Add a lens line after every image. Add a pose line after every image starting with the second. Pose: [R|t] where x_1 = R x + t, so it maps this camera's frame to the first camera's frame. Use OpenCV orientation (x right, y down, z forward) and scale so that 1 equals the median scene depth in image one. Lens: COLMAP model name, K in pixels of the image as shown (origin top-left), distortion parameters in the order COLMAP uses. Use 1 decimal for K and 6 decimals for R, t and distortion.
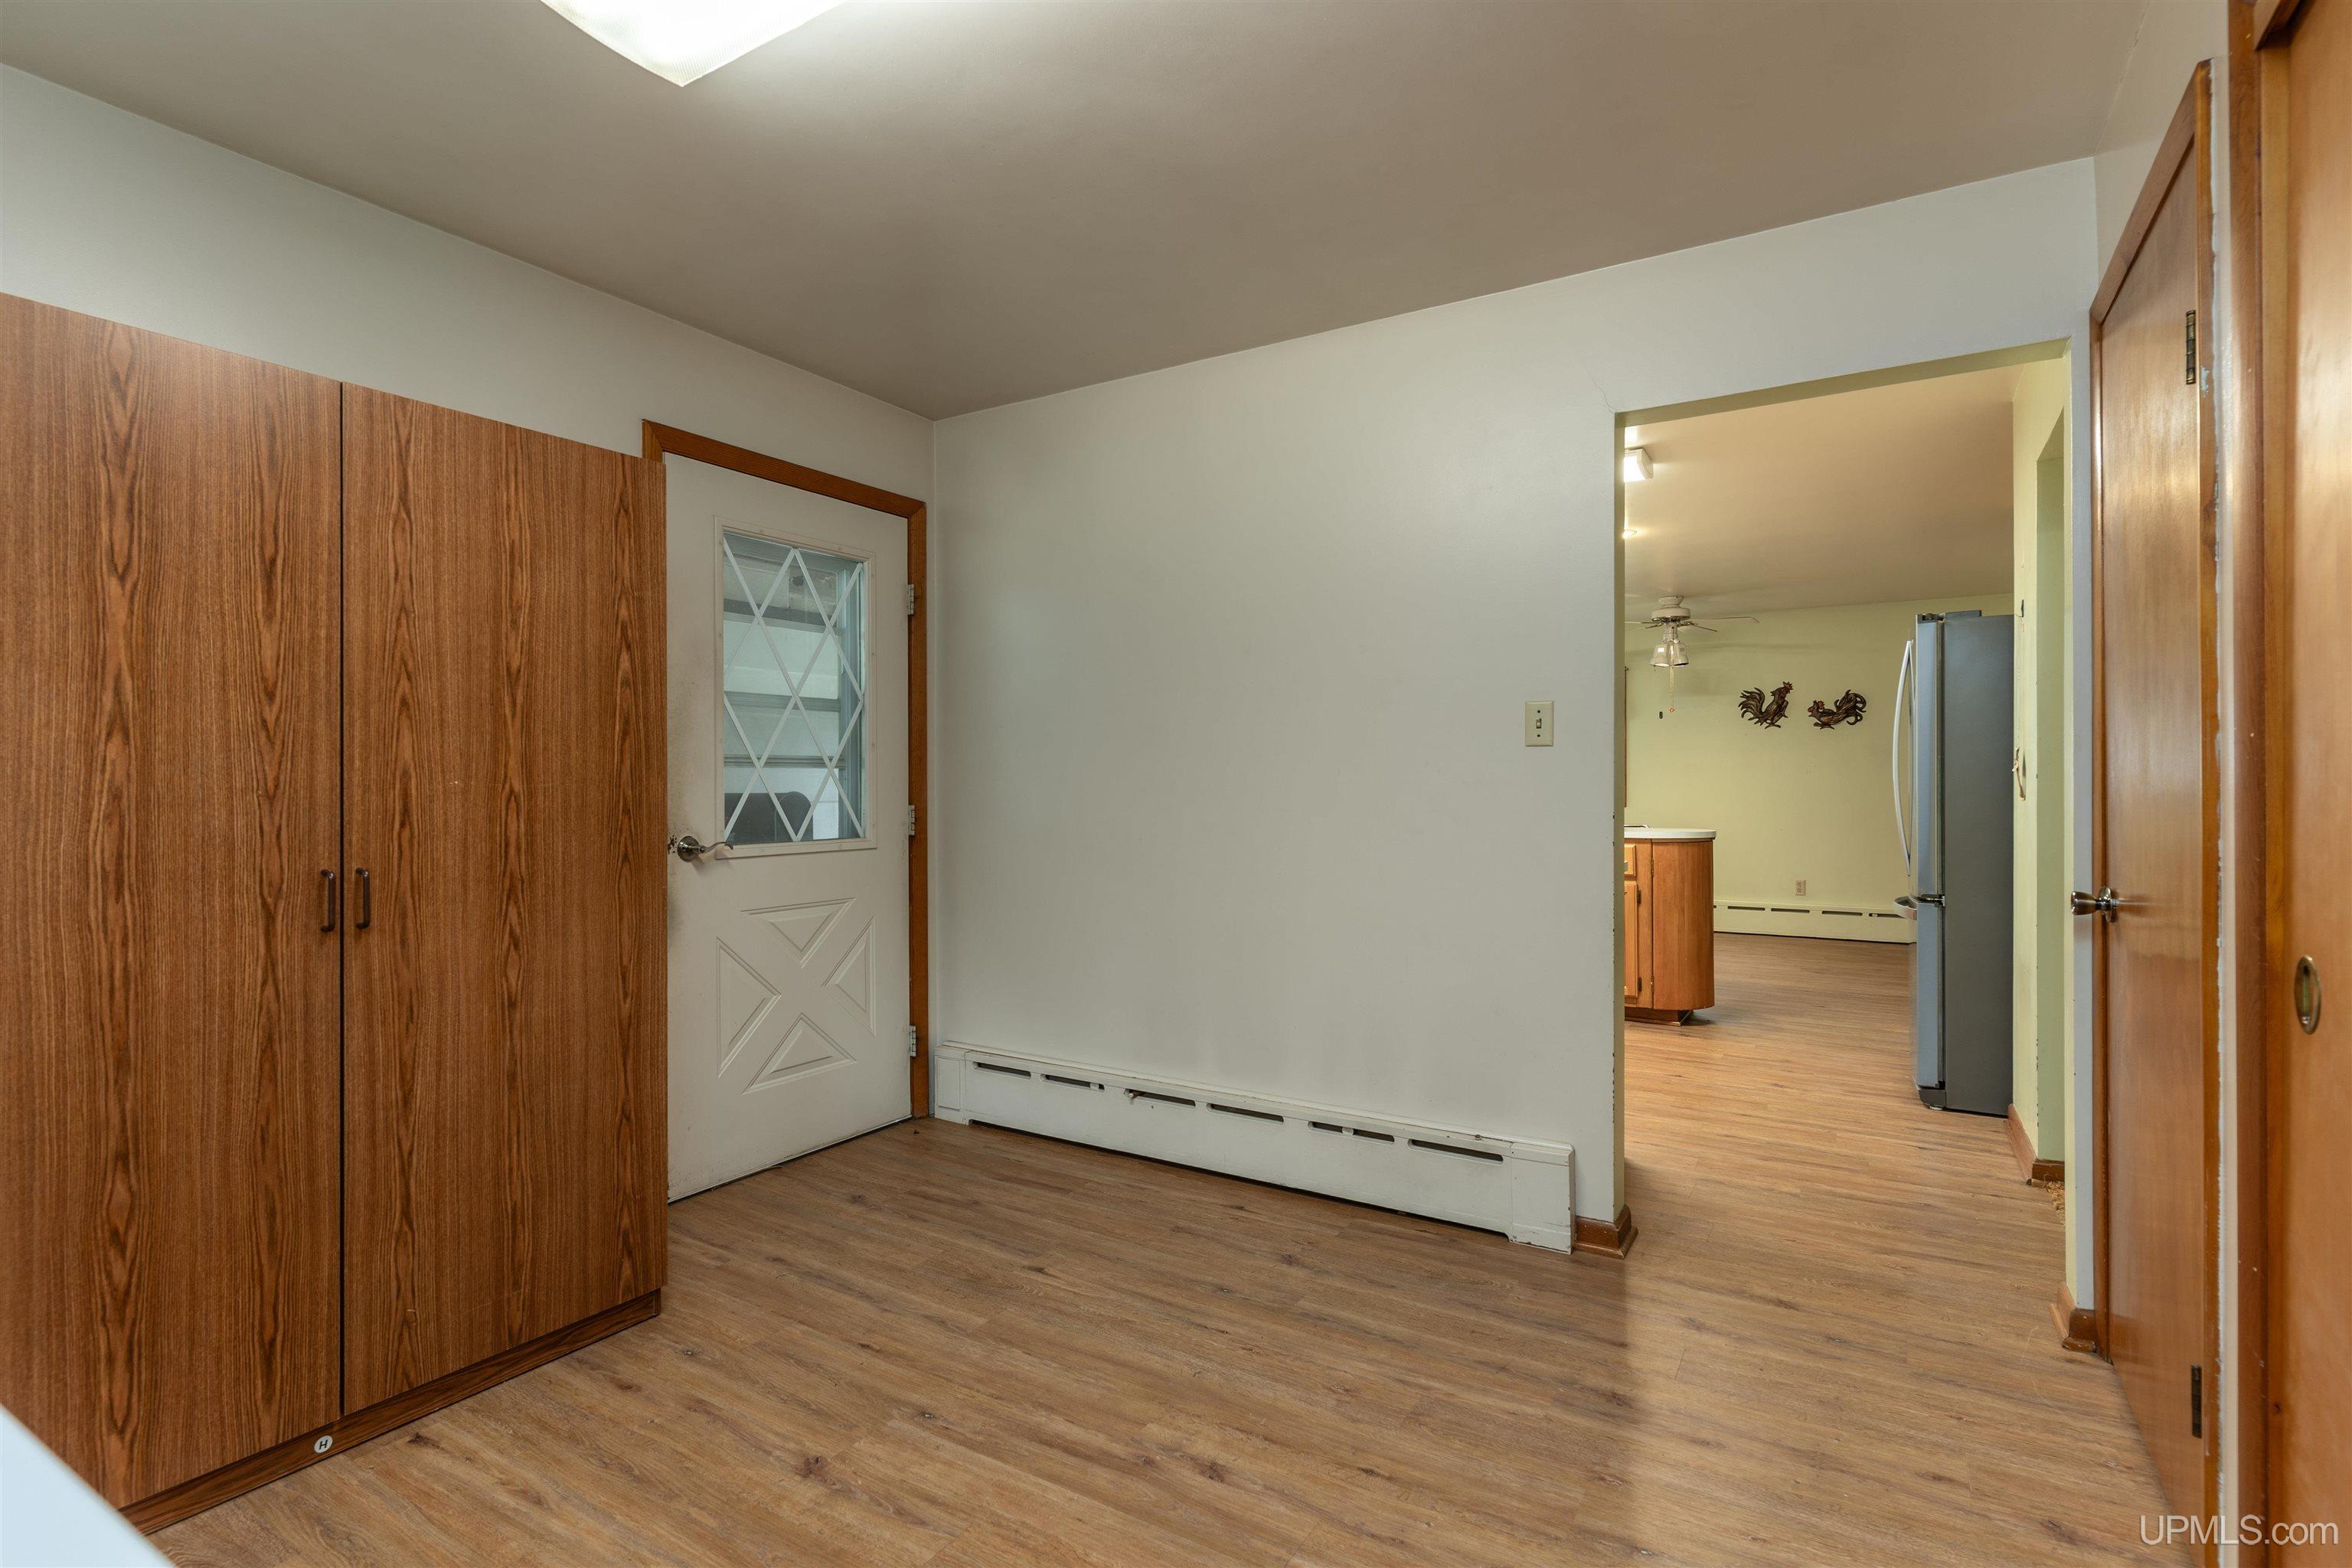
lens RADIAL K [[1124.7, 0, 1179.7], [0, 1124.7, 791.3], [0, 0, 1]] dist [0.008335, -0.003306]
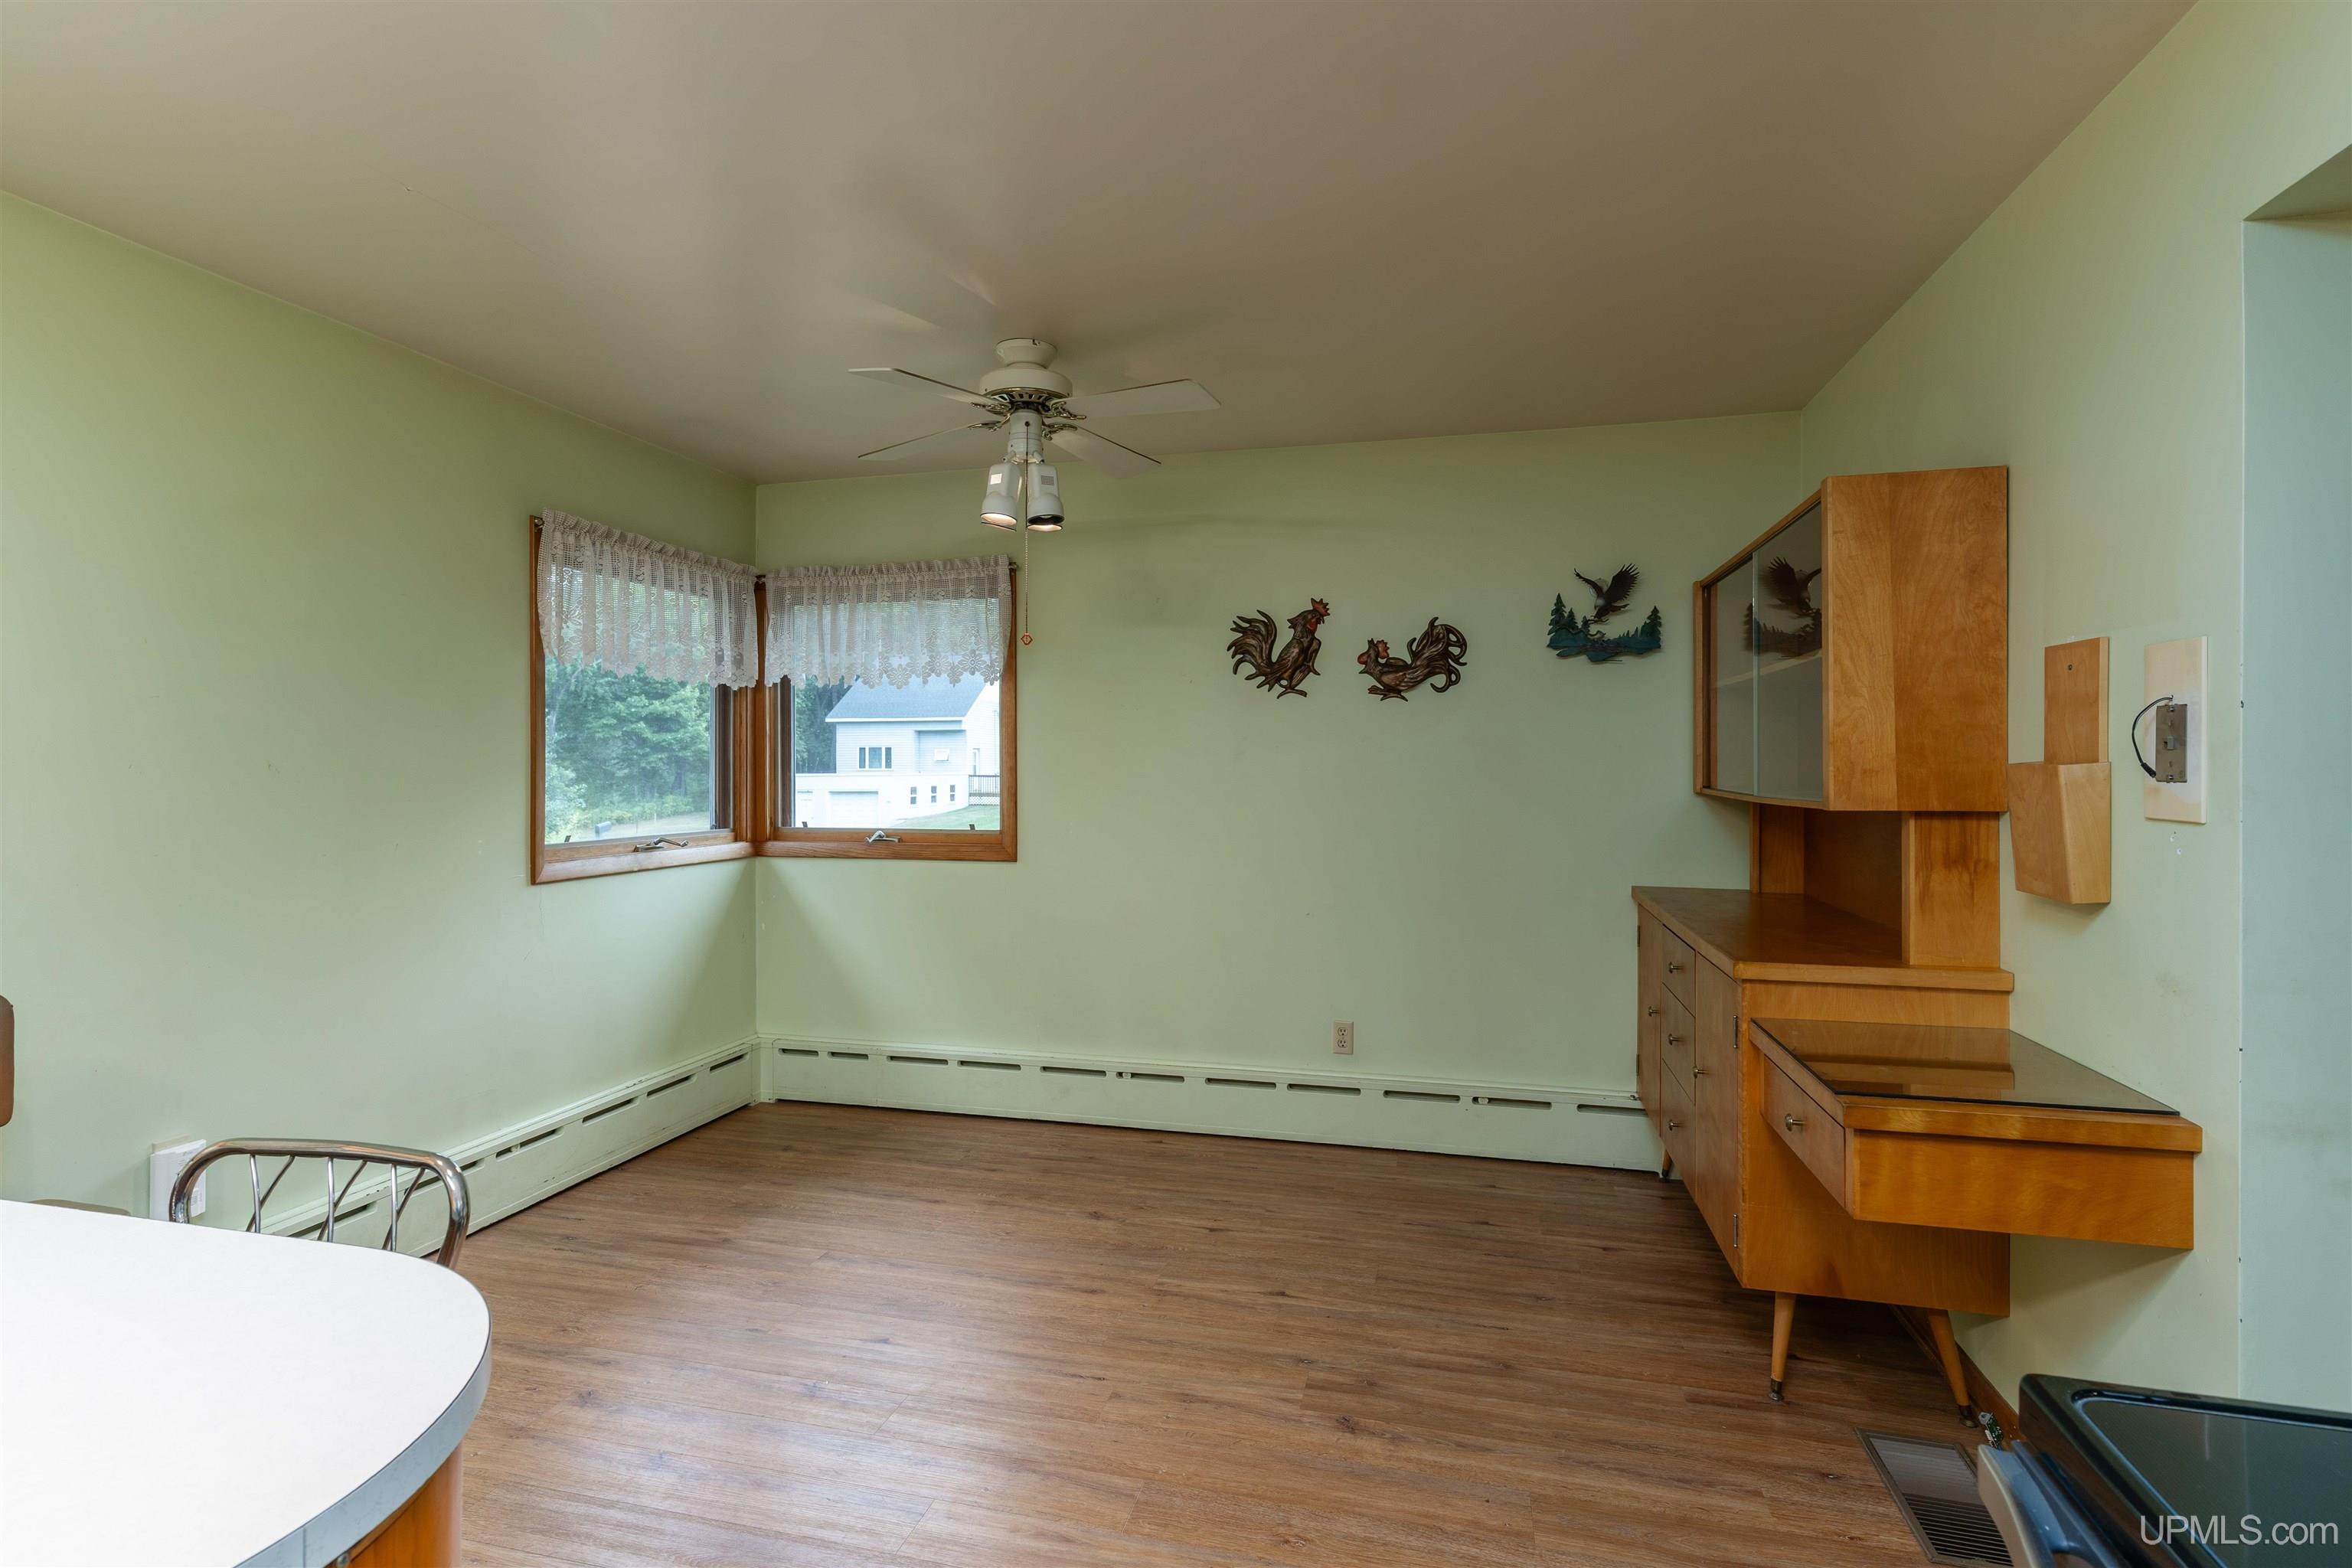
lens RADIAL K [[1124.7, 0, 1171.1], [0, 1124.7, 775.1], [0, 0, 1]] dist [0.008335, -0.003306]
pose [[0.955563, 0.002690, 0.294774, 0.344929], [-0.002119, 0.999995, -0.002257, -0.022768], [-0.294779, 0.001532, 0.955564, 0.575234]]
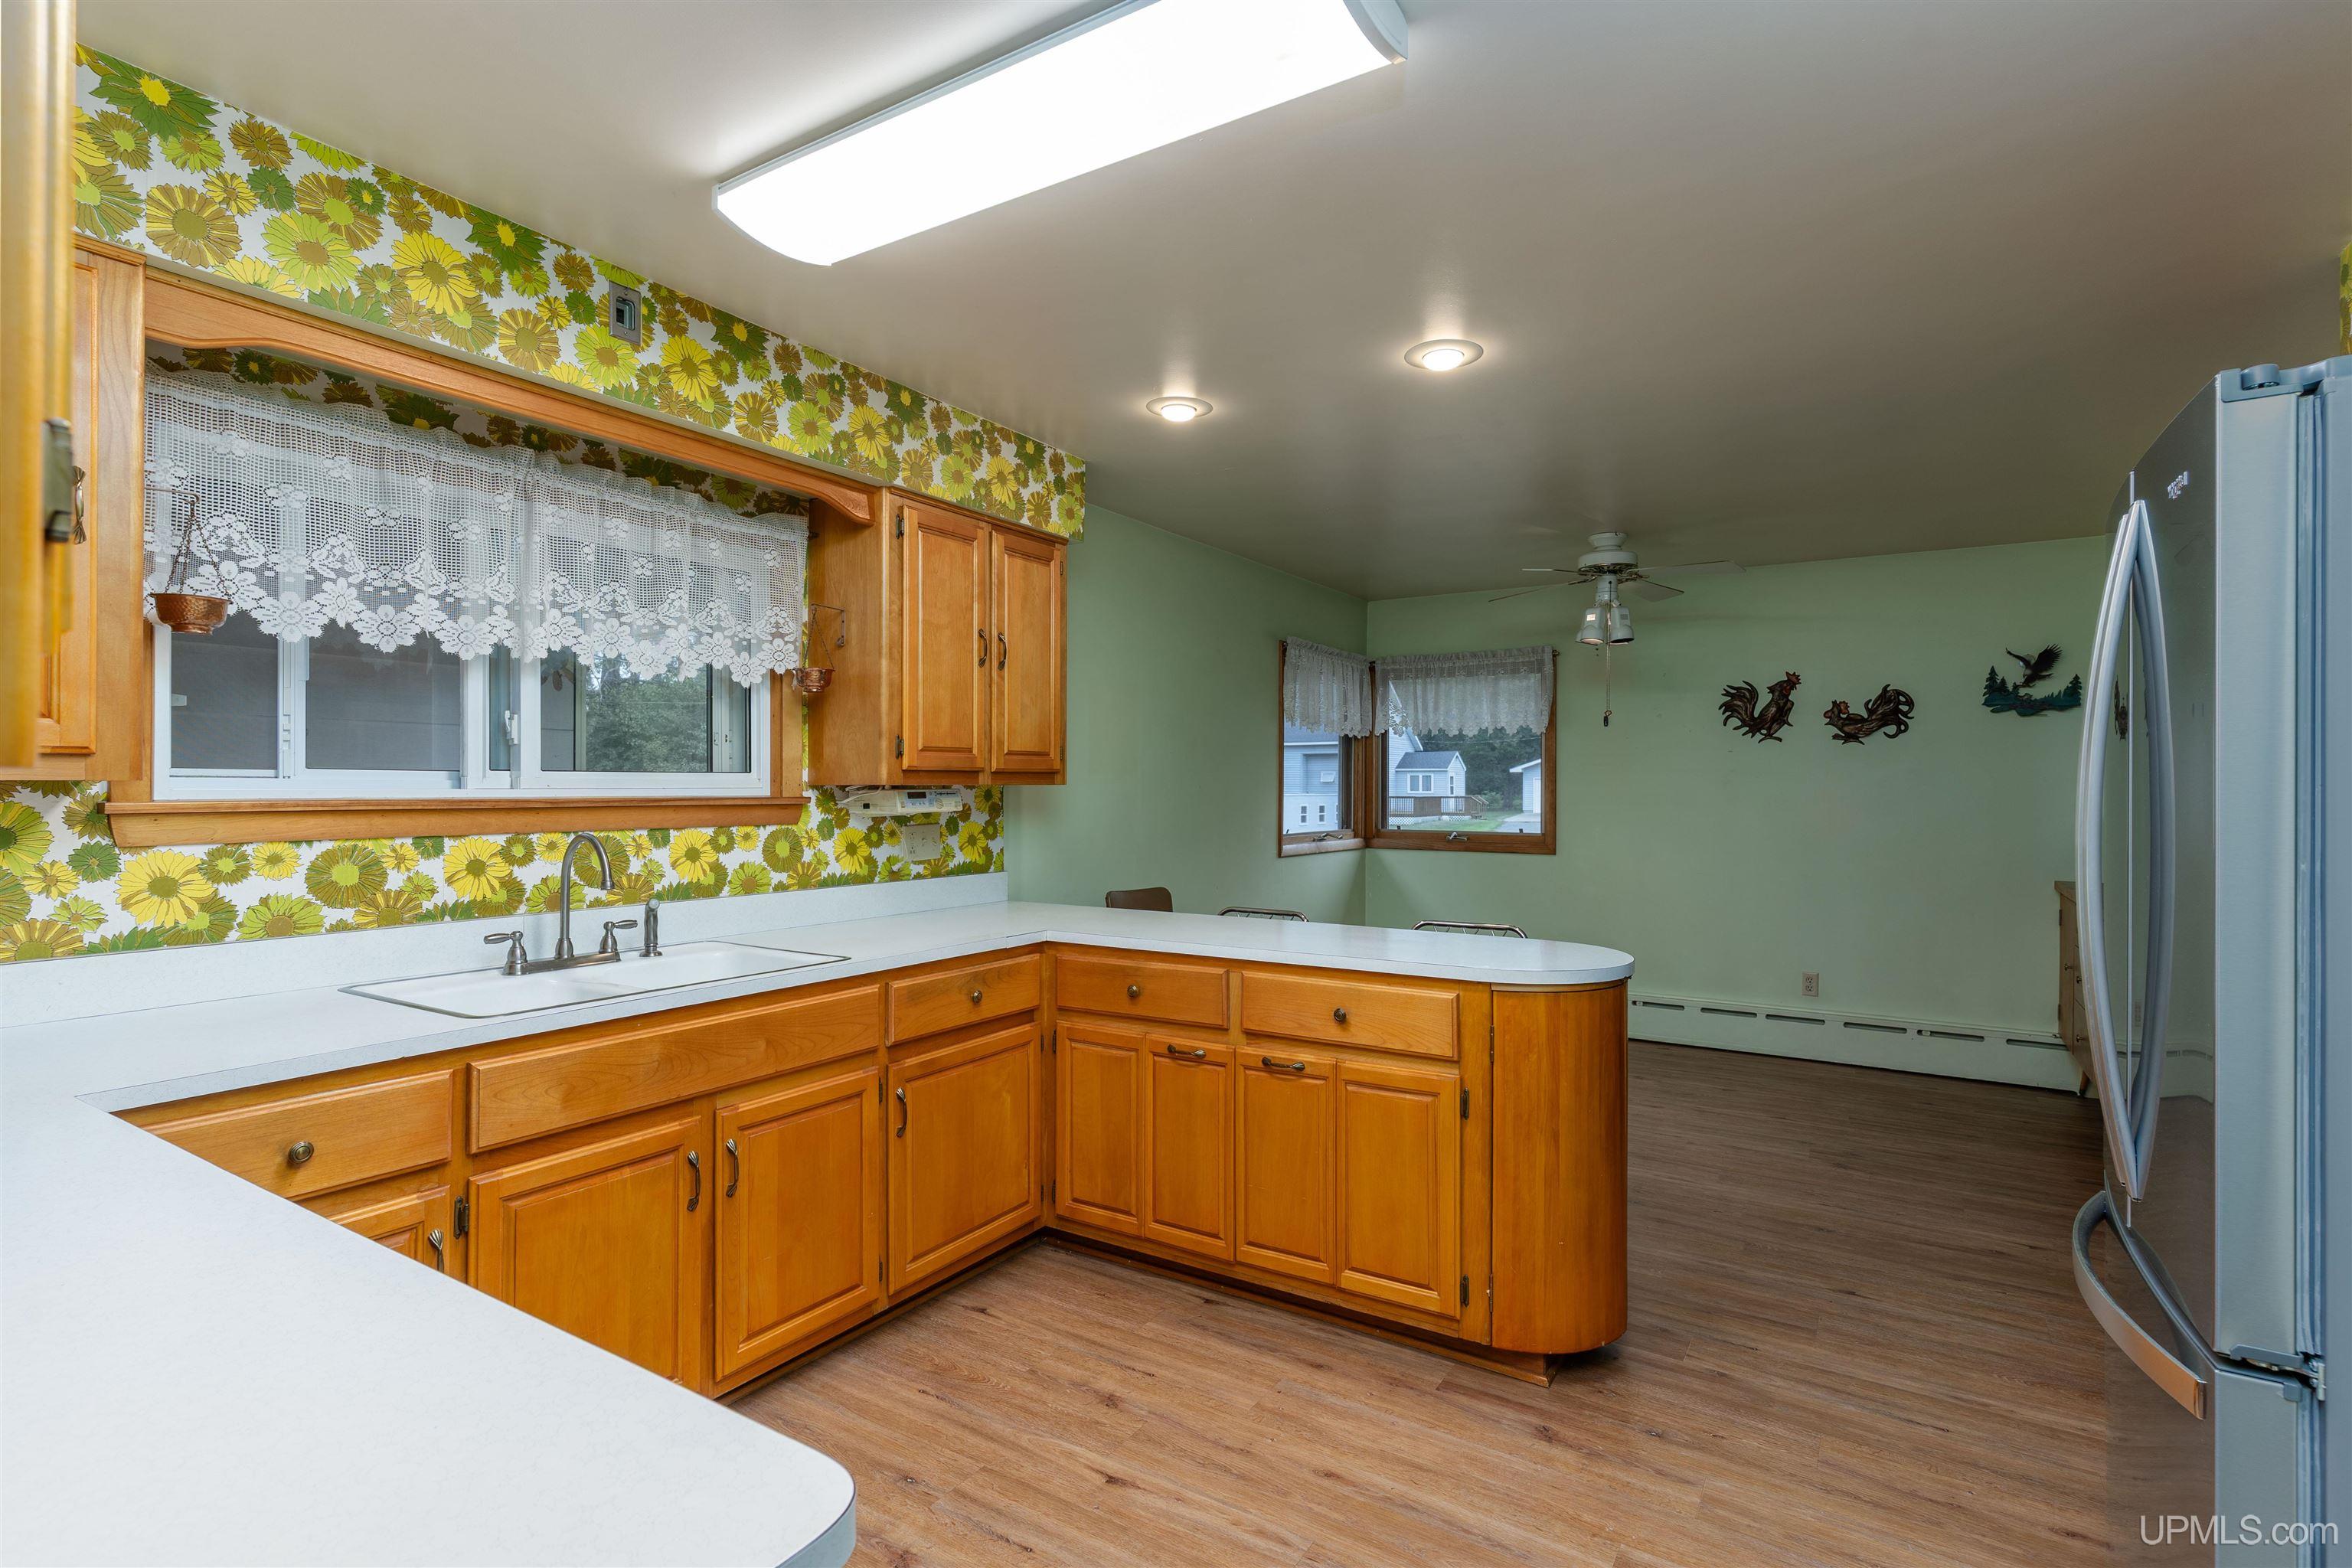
lens RADIAL K [[1124.7, 0, 1165.9], [0, 1124.7, 788.0], [0, 0, 1]] dist [0.008335, -0.003306]
pose [[0.999835, 0.011328, -0.014185, 0.182919], [-0.011437, 0.999905, -0.007648, -0.020047], [0.014097, 0.007809, 0.999870, 0.336229]]
